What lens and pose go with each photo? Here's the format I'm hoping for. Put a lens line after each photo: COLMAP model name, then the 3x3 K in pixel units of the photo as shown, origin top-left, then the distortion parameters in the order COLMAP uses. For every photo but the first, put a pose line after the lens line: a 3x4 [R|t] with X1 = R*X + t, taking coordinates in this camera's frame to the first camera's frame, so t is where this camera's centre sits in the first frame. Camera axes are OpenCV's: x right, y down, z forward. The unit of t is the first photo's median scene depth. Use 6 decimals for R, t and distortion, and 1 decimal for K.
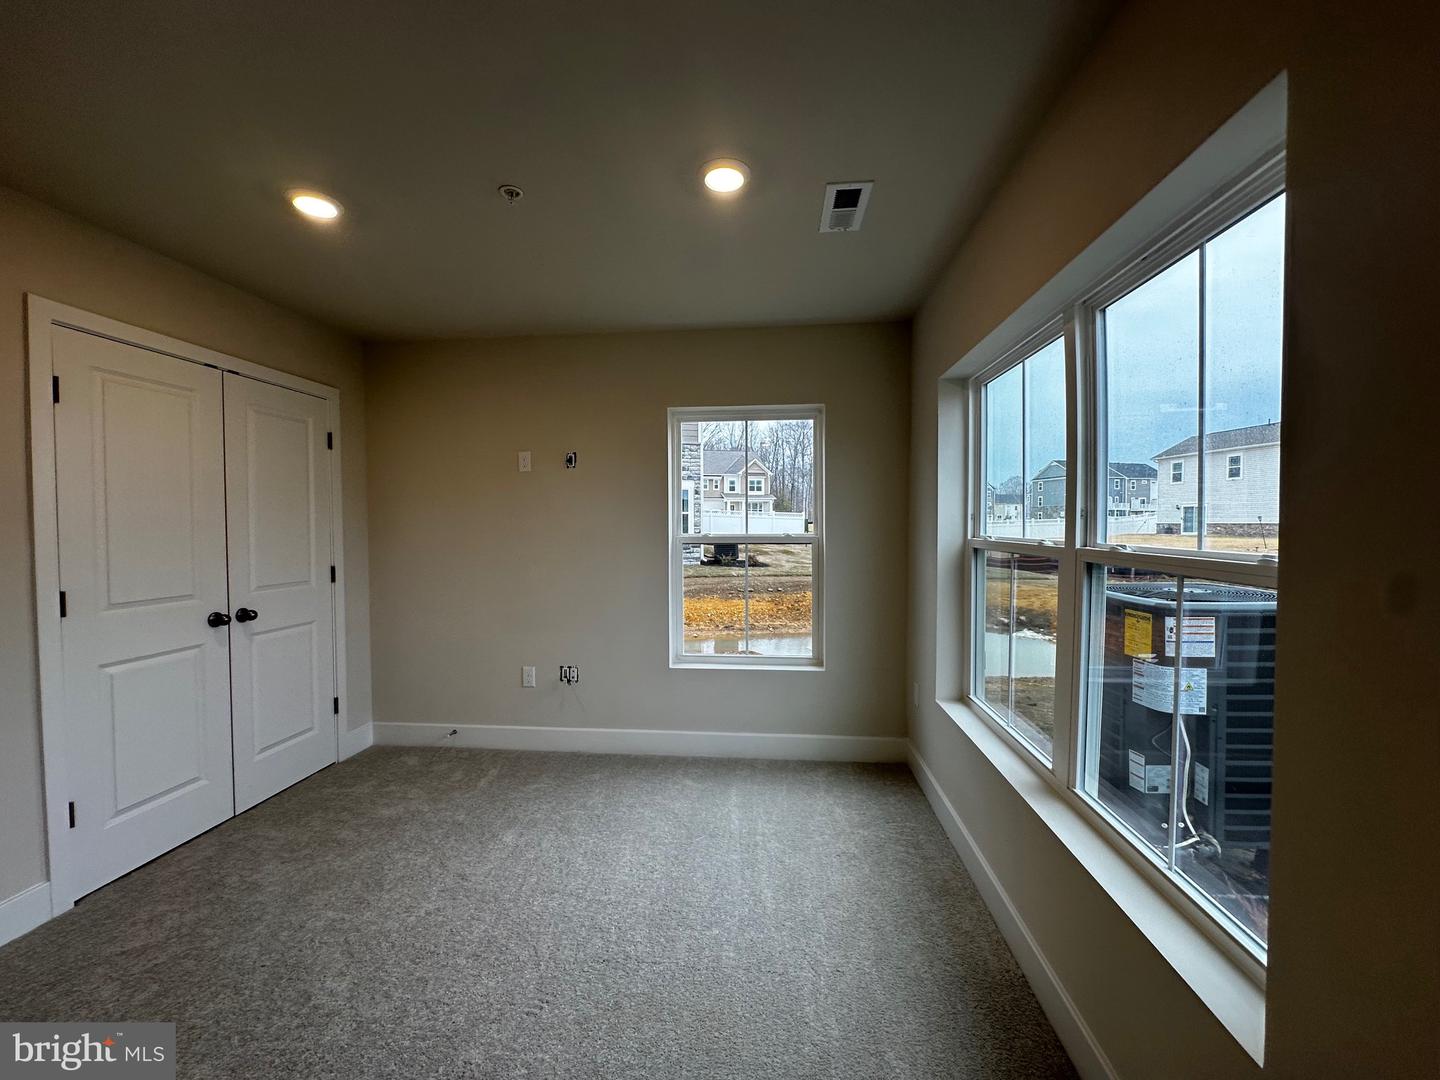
lens RADIAL K [[573.9, 0, 720.3], [0, 573.9, 539.0], [0, 0, 1]] dist [-0.001830, 0.000701]
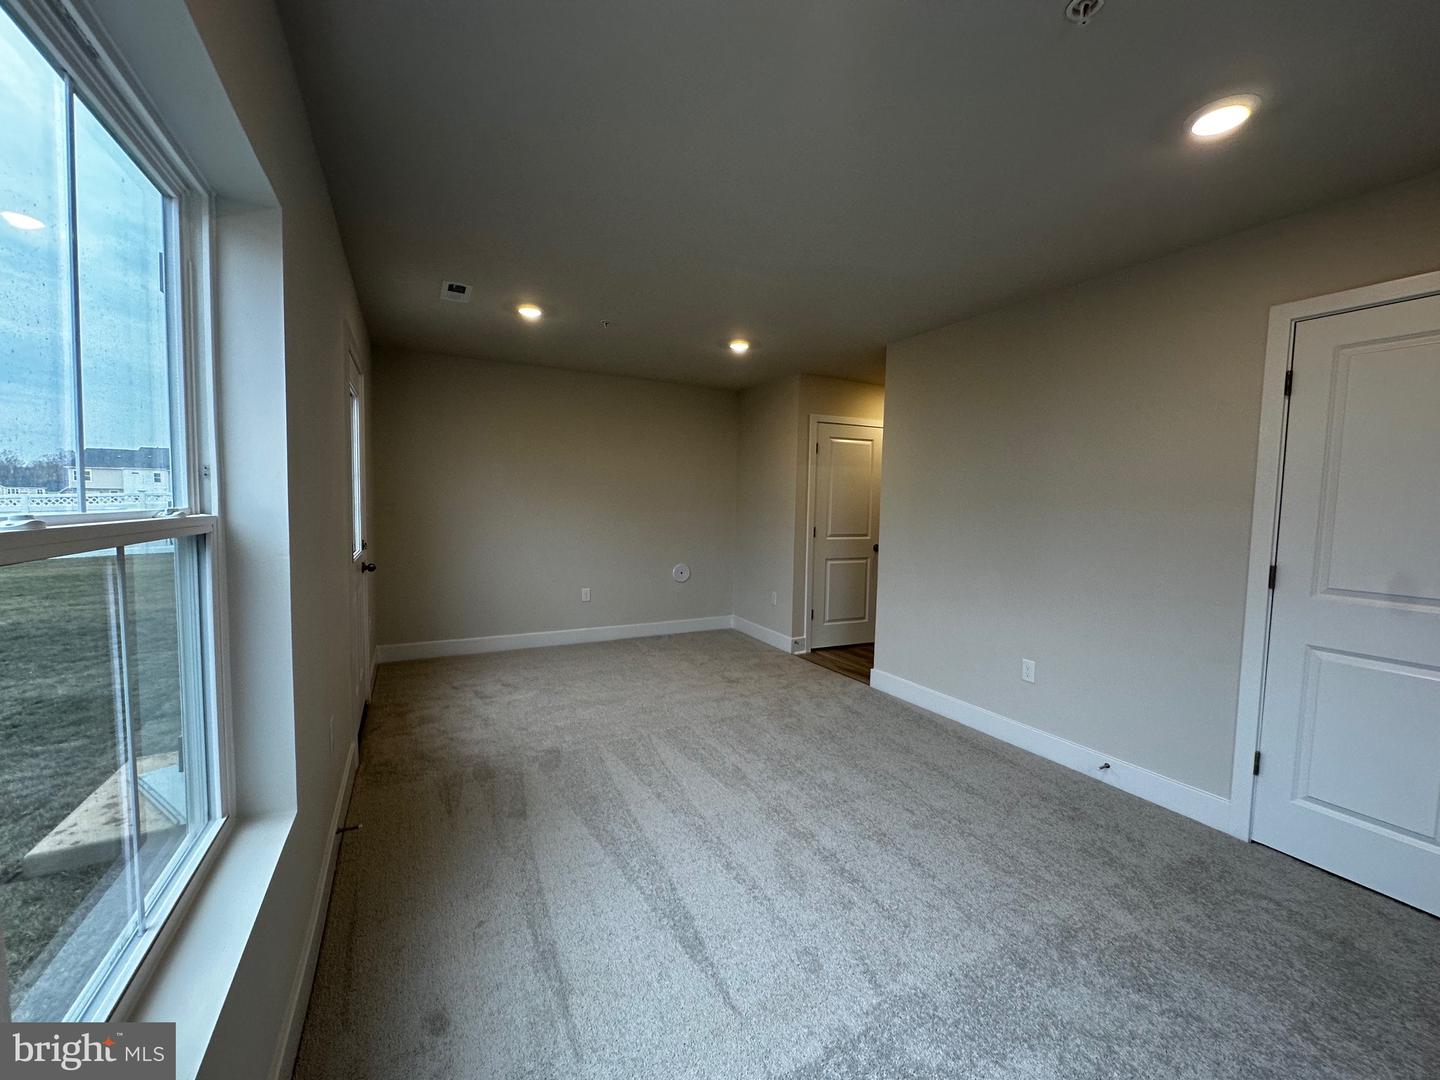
lens RADIAL K [[568.3, 0, 723.4], [0, 568.3, 538.3], [0, 0, 1]] dist [-0.001218, 0.000510]
pose [[-0.830655, 0.021765, -0.556362, 0.274279], [-0.033182, 0.995525, 0.088485, -0.019364], [0.555798, 0.091962, -0.826216, 1.009853]]
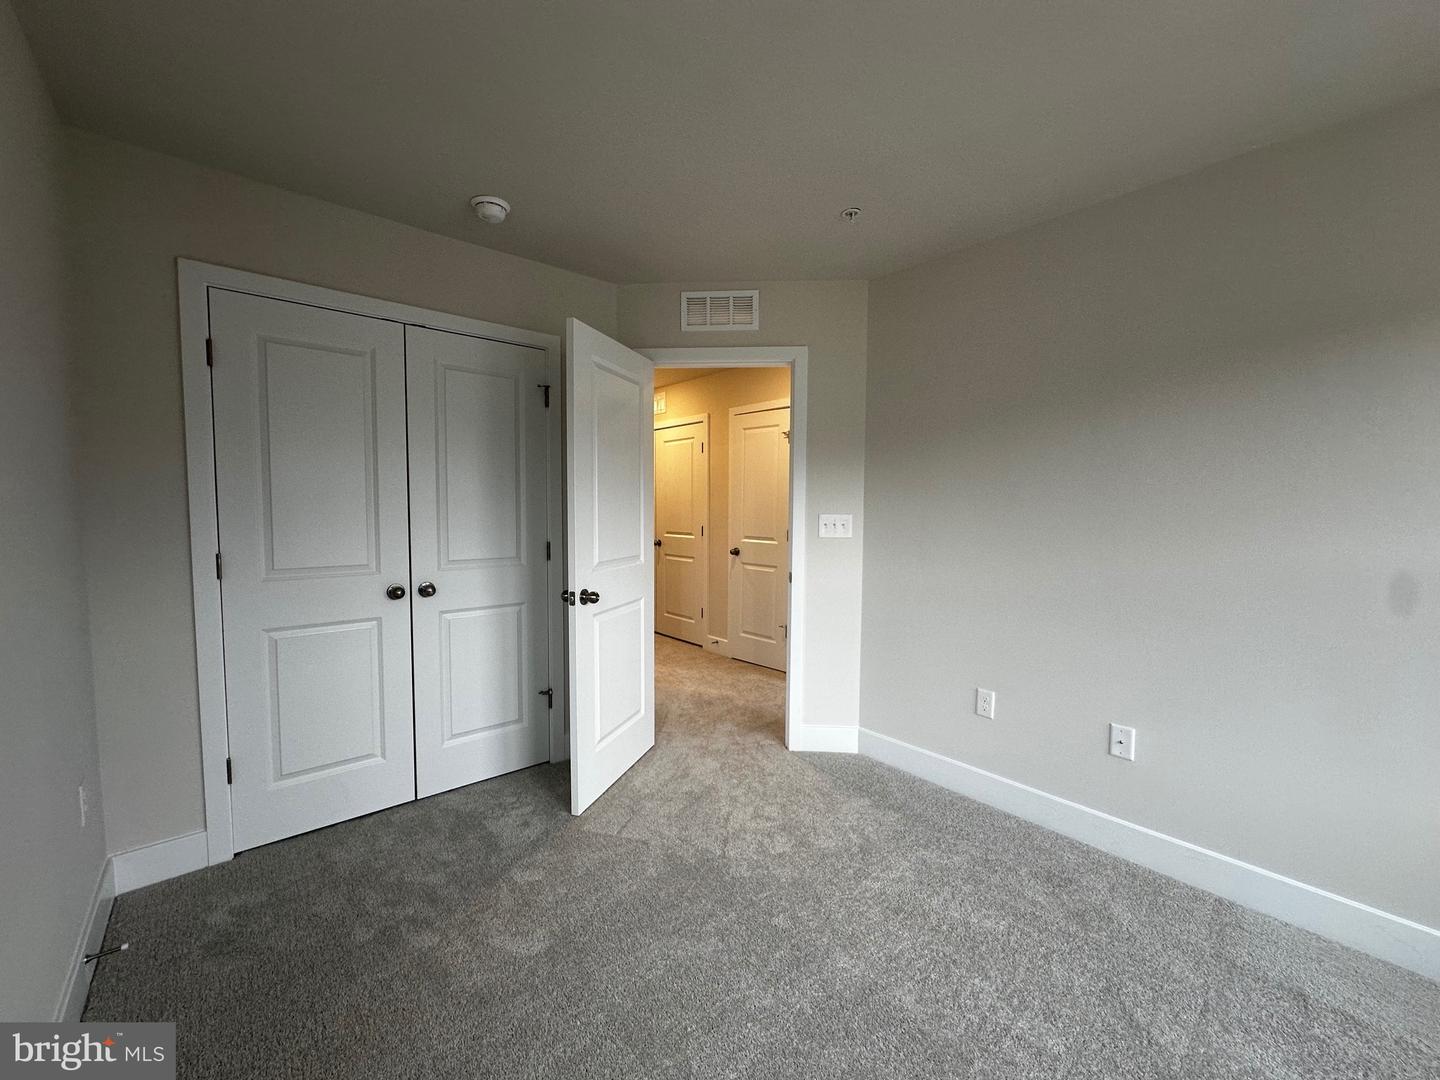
lens RADIAL K [[573.9, 0, 720.3], [0, 573.9, 539.0], [0, 0, 1]] dist [-0.001830, 0.000701]
pose [[0.718975, 0.048847, -0.693317, 0.145657], [-0.029103, 0.998768, 0.040188, -0.000869], [0.694426, -0.008717, 0.719511, 0.658717]]
